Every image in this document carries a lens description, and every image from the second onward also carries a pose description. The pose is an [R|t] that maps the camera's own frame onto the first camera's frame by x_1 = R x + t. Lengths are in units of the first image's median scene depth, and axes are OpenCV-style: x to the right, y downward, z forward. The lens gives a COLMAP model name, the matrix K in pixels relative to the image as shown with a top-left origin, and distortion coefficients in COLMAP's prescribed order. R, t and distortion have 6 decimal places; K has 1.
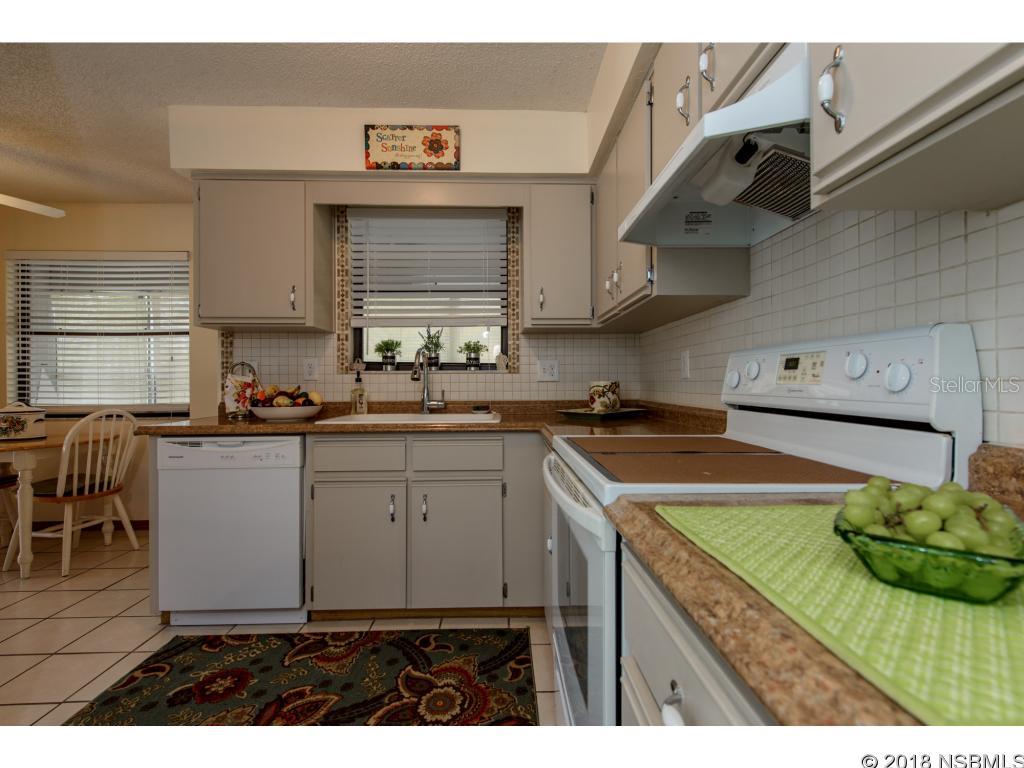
lens RADIAL K [[480.0, 0, 512.0], [0, 480.0, 384.0], [0, 0, 1]] dist [0.000822, -0.000005]
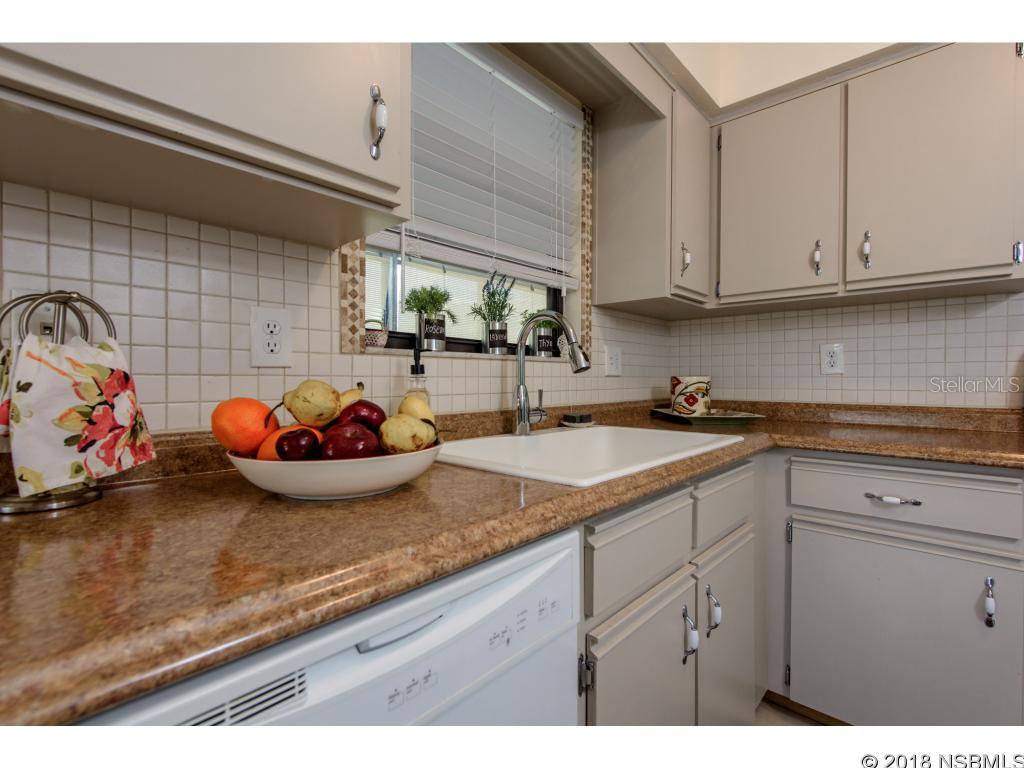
lens RADIAL K [[480.0, 0, 512.0], [0, 480.0, 384.0], [0, 0, 1]] dist [0.000822, -0.000005]
pose [[0.694850, -0.003221, 0.719148, -0.554341], [0.000217, 0.999991, 0.004269, 0.003266], [-0.719155, -0.002810, 0.694844, 0.615875]]
